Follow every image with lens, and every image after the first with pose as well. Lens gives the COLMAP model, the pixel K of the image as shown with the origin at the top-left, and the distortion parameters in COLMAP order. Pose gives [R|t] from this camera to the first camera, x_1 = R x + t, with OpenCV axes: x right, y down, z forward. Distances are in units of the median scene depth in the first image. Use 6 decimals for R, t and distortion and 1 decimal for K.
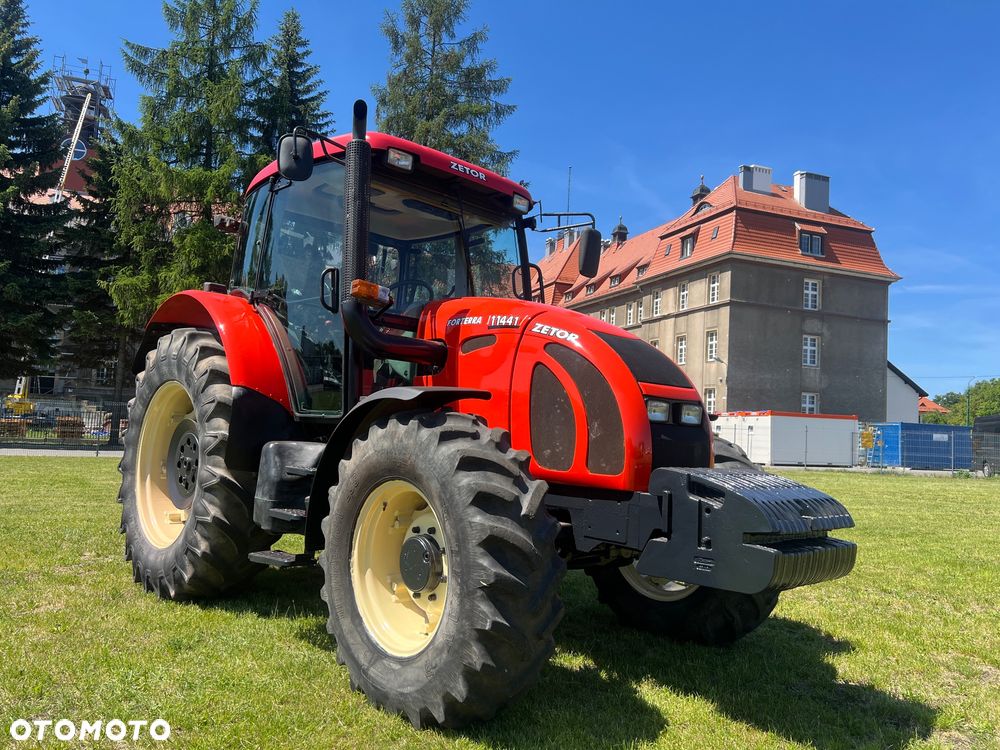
lens RADIAL K [[756.1, 0, 509.7], [0, 756.1, 375.3], [0, 0, 1]] dist [0.083512, -0.102708]
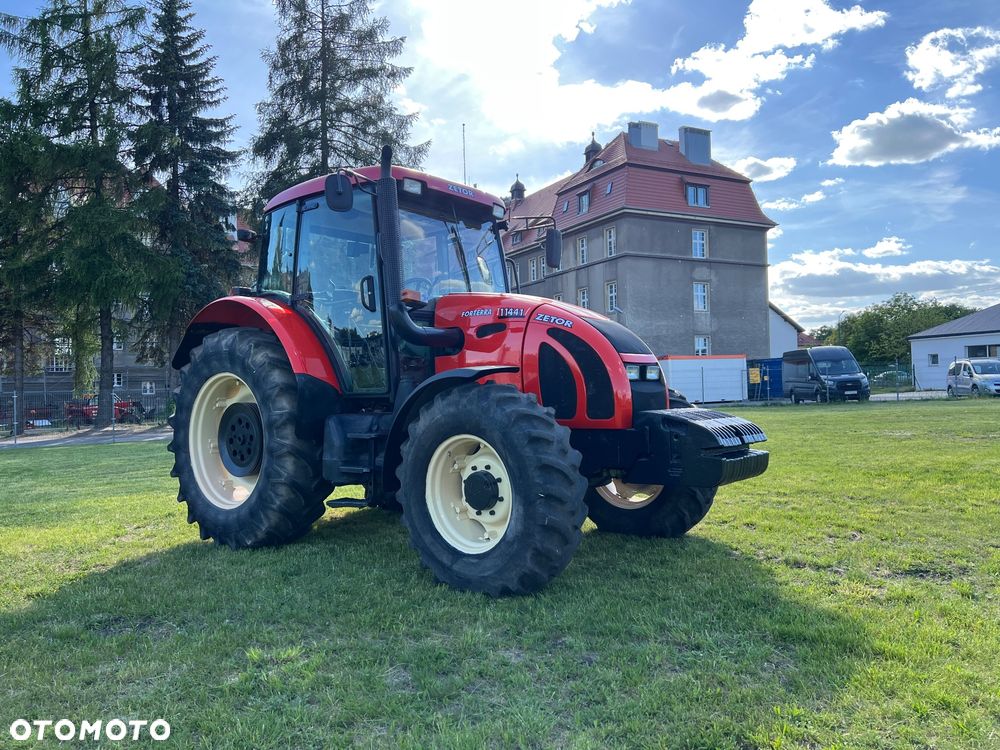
lens RADIAL K [[810.3, 0, 500.0], [0, 810.3, 375.0], [0, 0, 1]] dist [0.142472, -0.277834]
pose [[0.987409, -0.069740, 0.141984, -0.061043], [0.061340, 0.996145, 0.062707, -0.013496], [-0.145810, -0.053208, 0.987881, -0.107612]]
